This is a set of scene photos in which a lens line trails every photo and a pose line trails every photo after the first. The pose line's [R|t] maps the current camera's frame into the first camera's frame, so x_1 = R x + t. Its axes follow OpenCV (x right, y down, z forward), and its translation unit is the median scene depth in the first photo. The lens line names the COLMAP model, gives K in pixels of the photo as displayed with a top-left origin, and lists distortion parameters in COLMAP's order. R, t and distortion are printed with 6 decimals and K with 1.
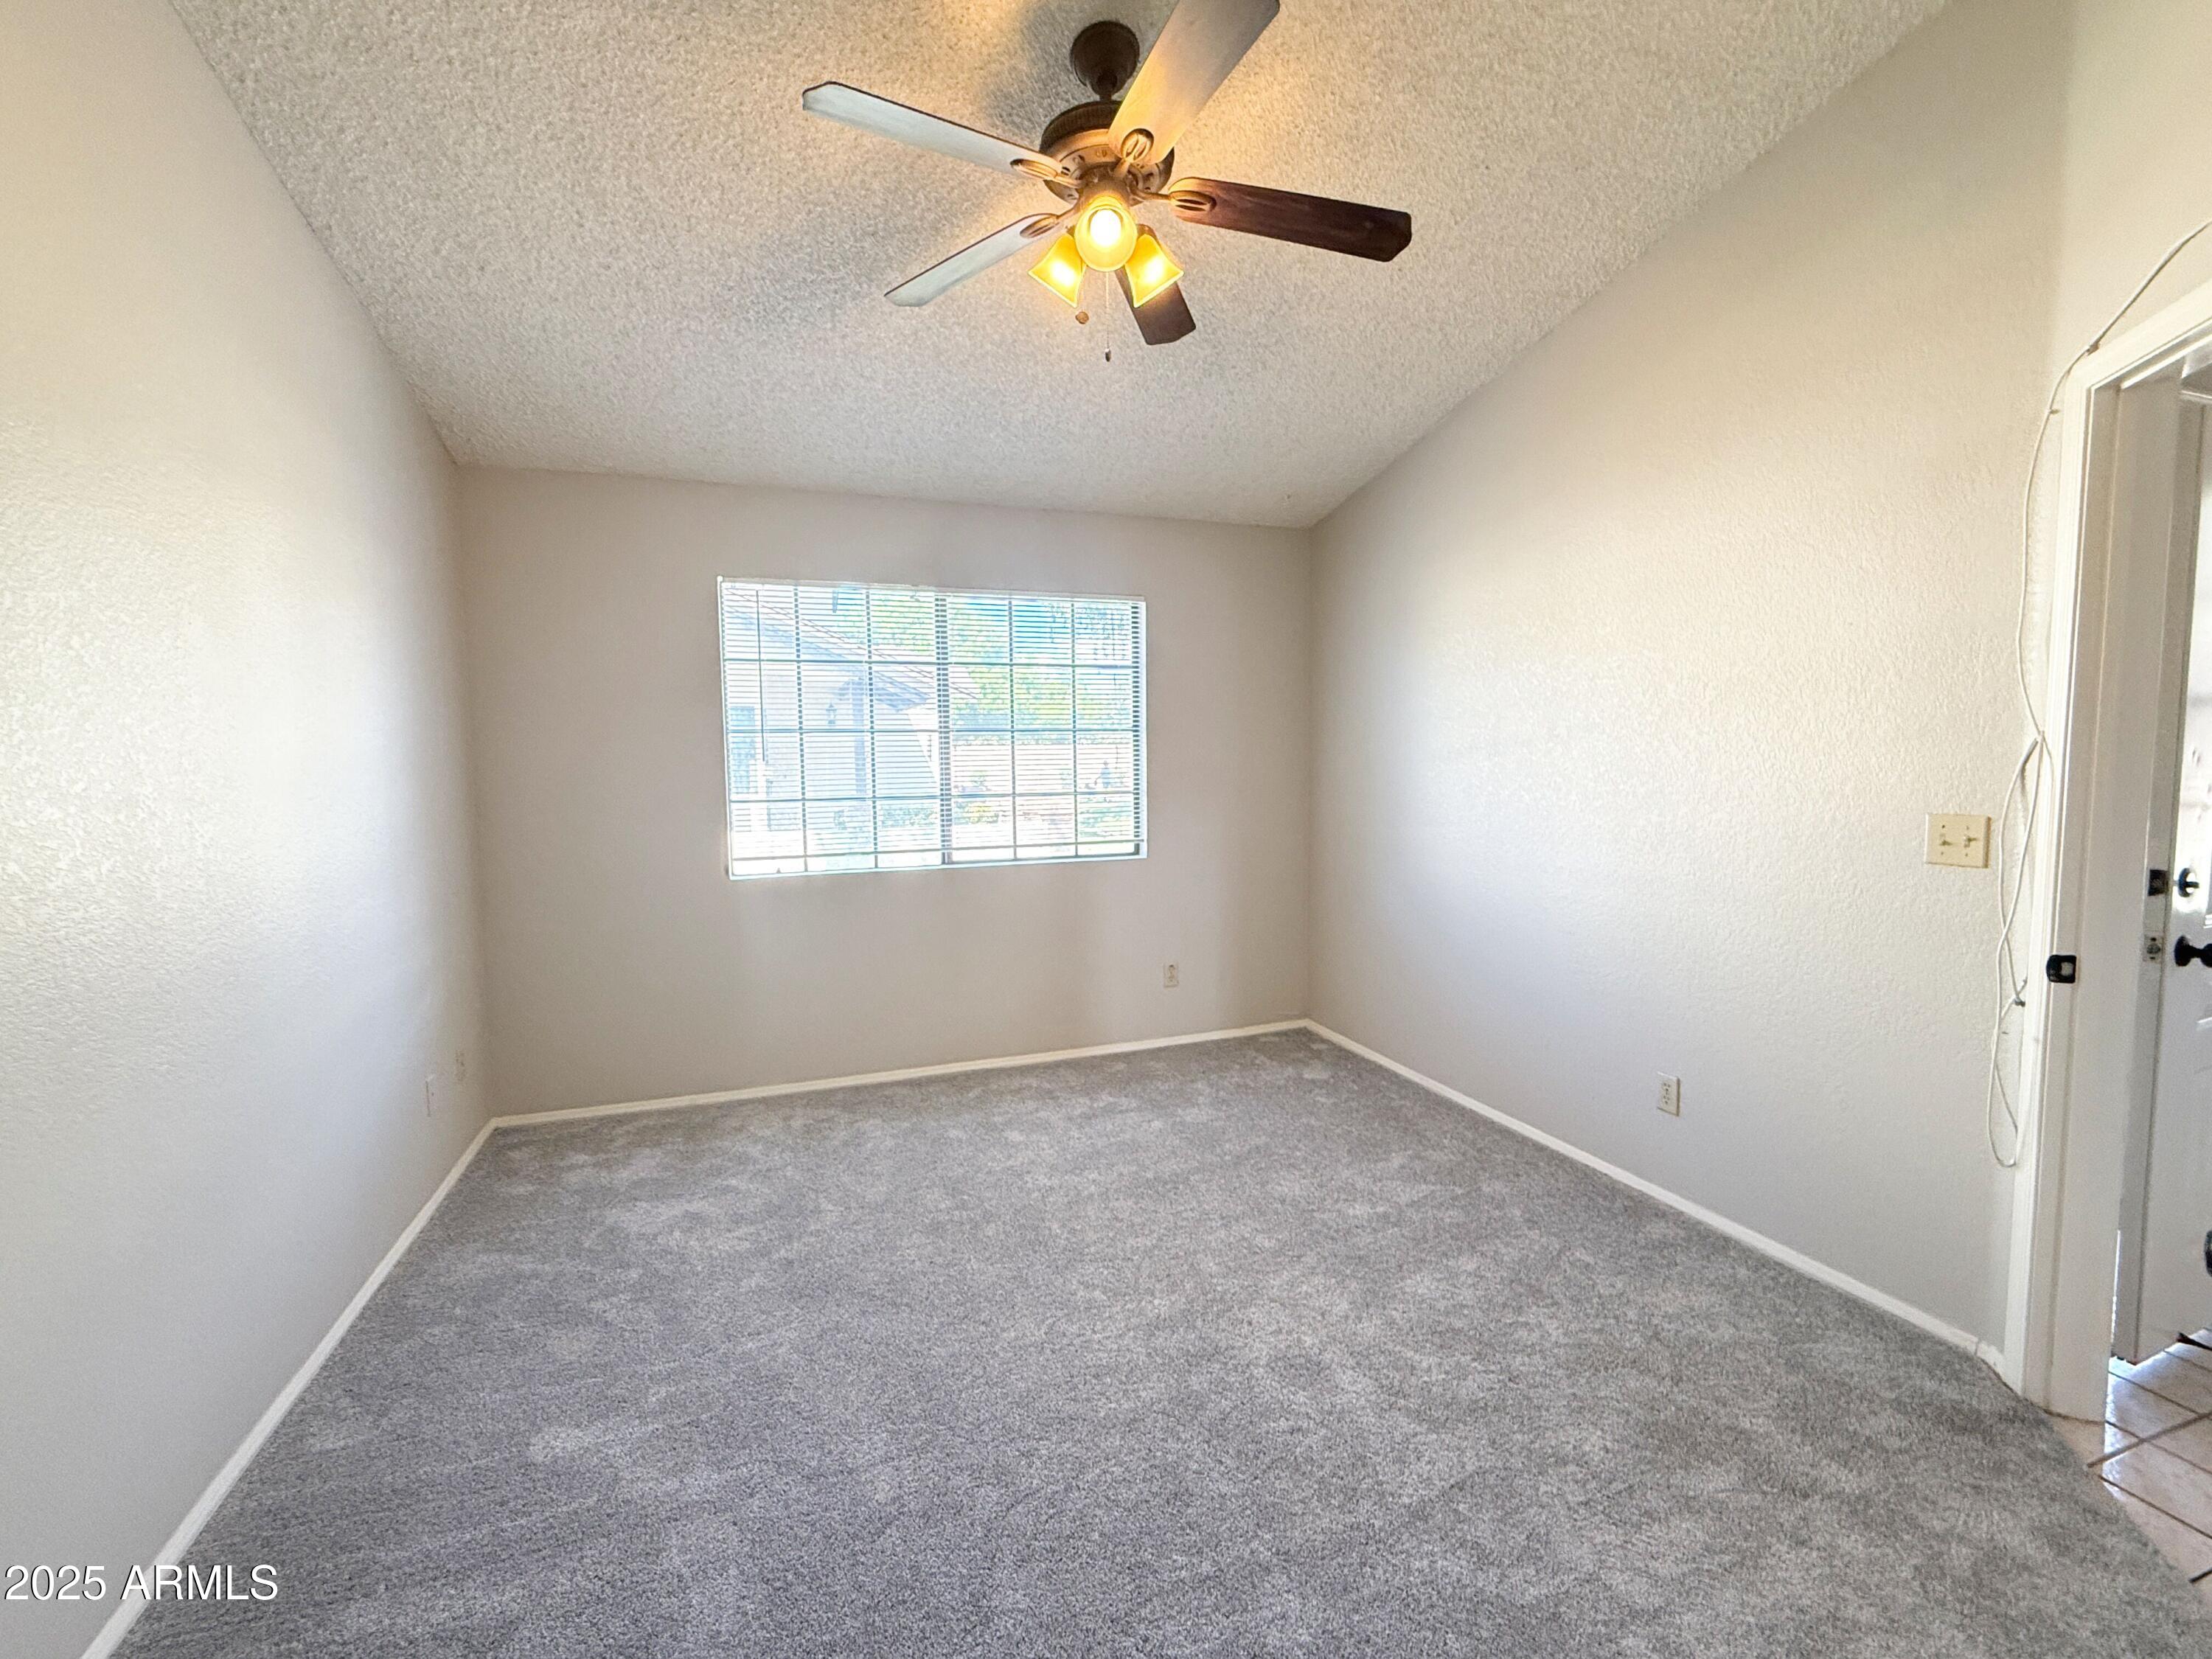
lens RADIAL K [[961.2, 0, 1089.5], [0, 961.2, 828.5], [0, 0, 1]] dist [-0.002050, -0.000224]
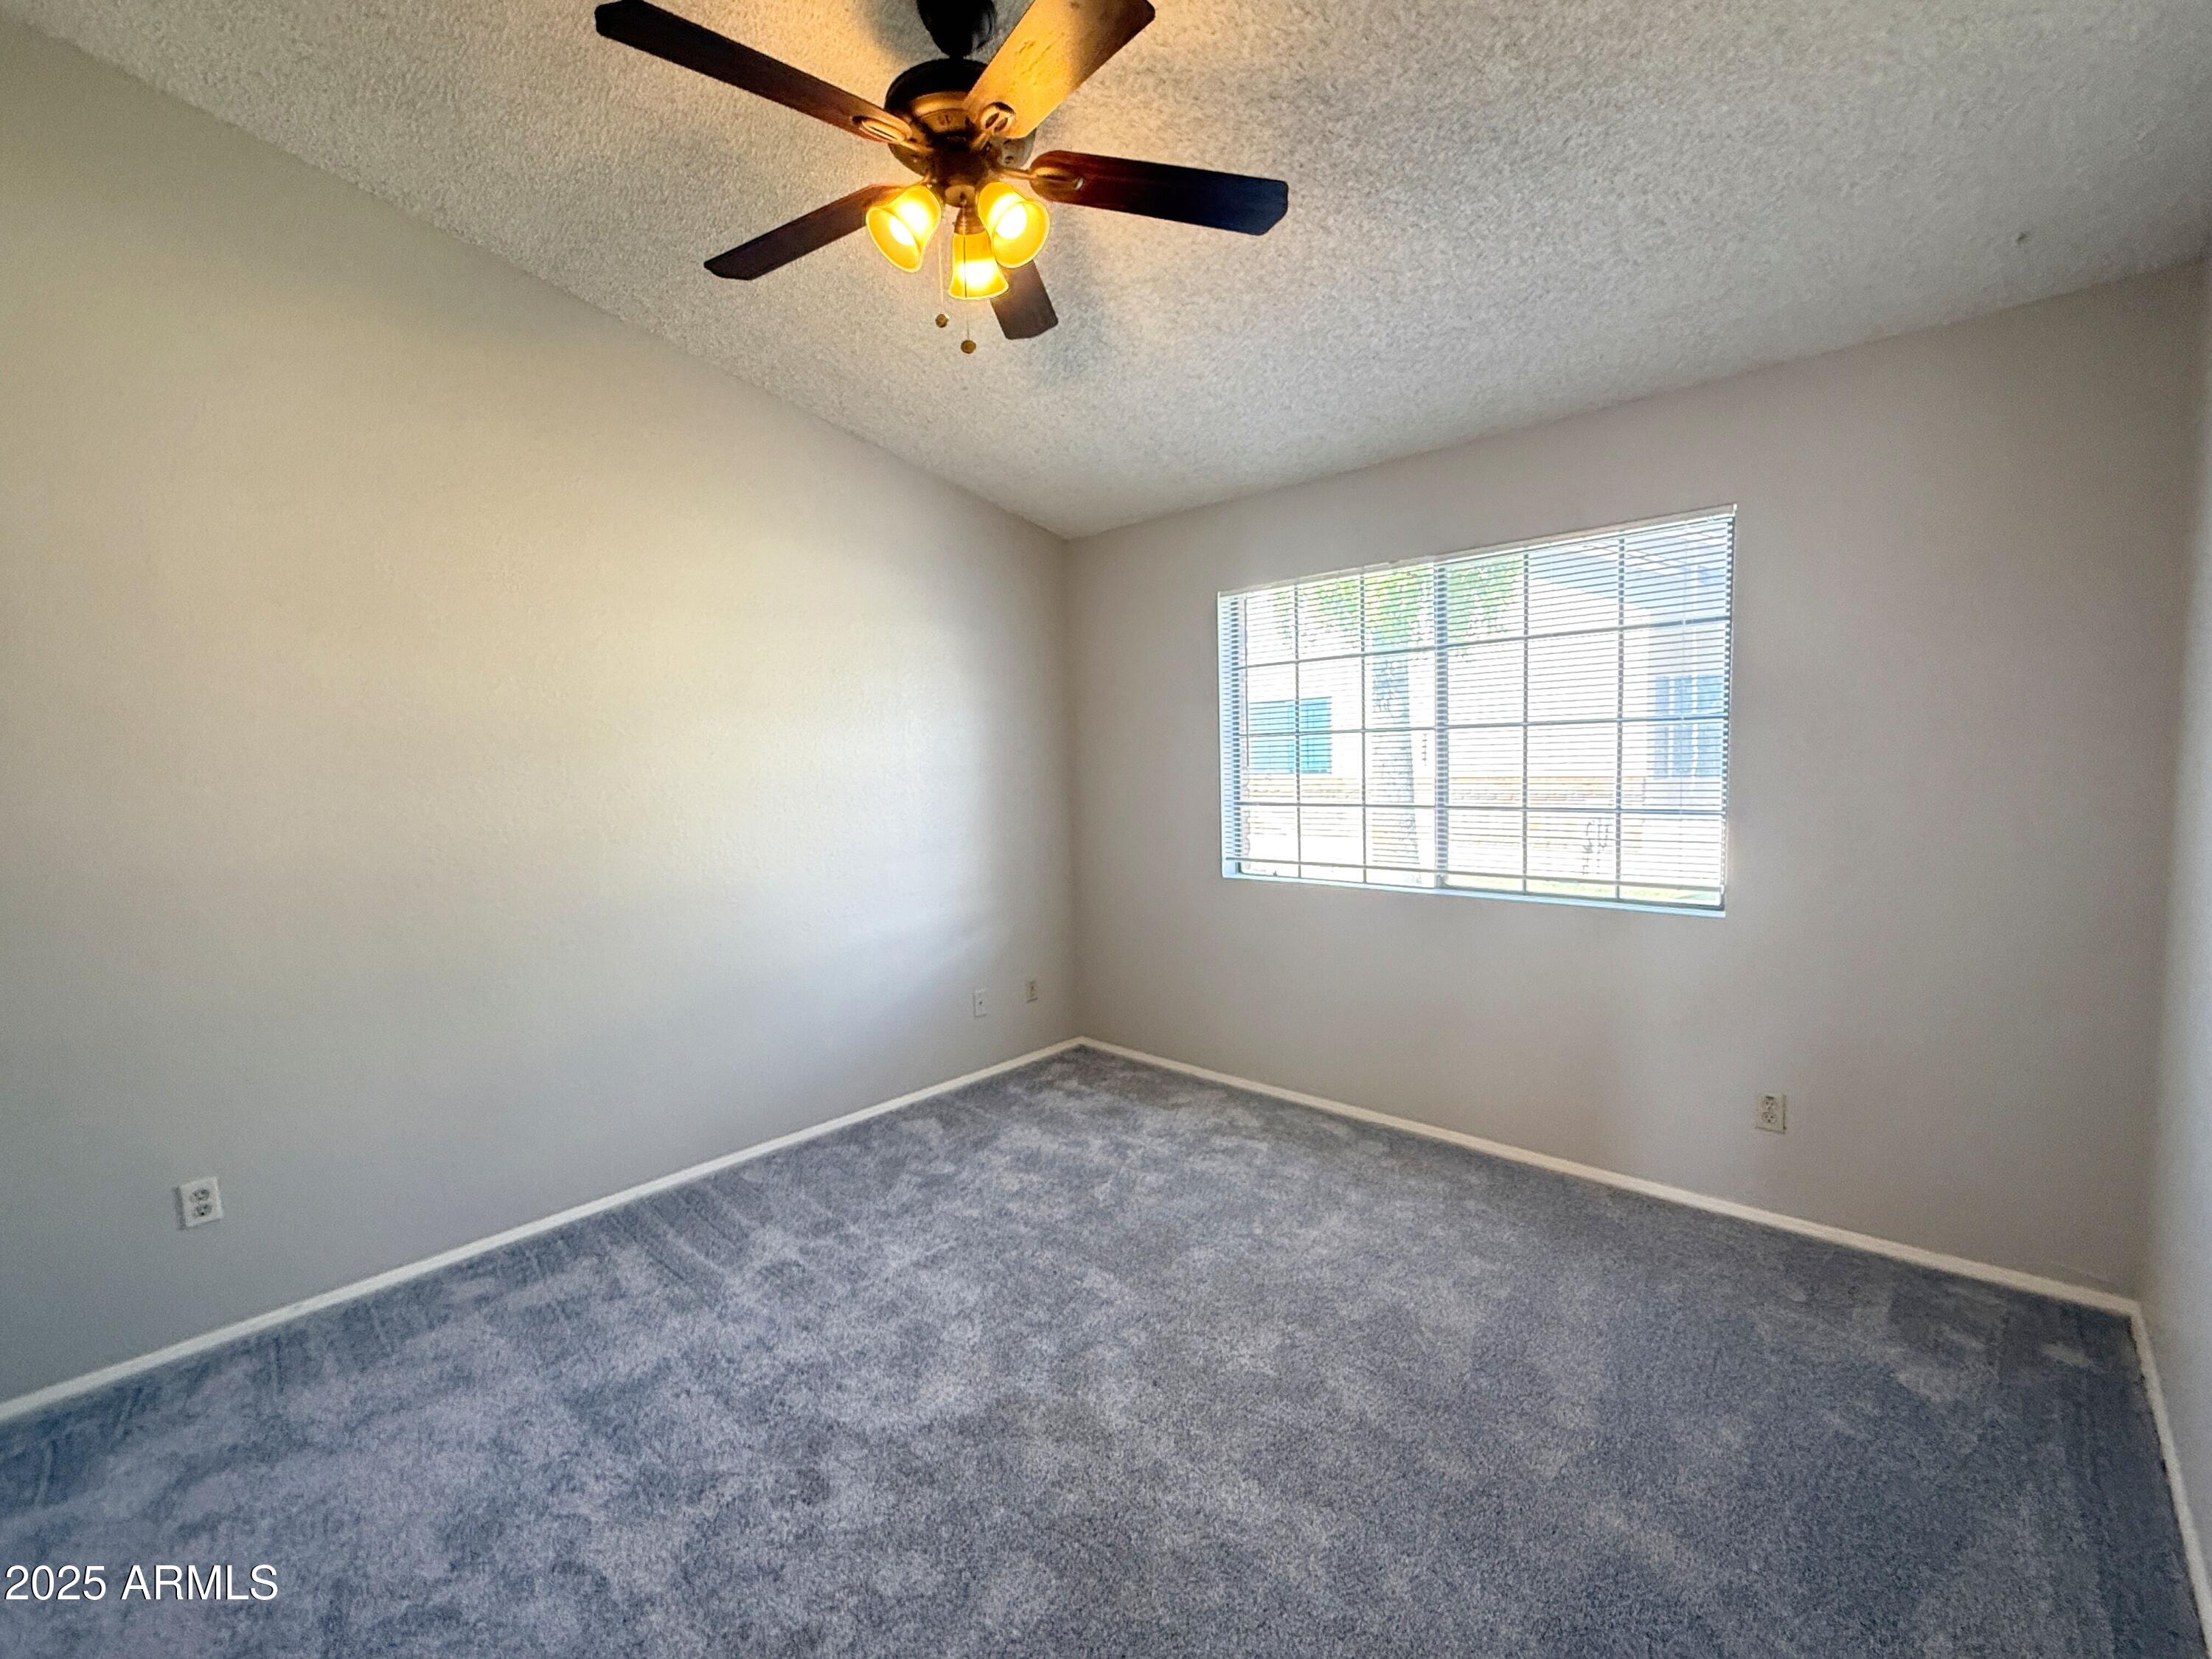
lens RADIAL K [[961.2, 0, 1092.5], [0, 961.2, 831.0], [0, 0, 1]] dist [-0.002050, -0.000224]
pose [[0.450788, 0.072238, -0.889703, 0.494136], [-0.040929, 0.997344, 0.060240, -0.055029], [0.891692, 0.009259, 0.452547, 0.383741]]
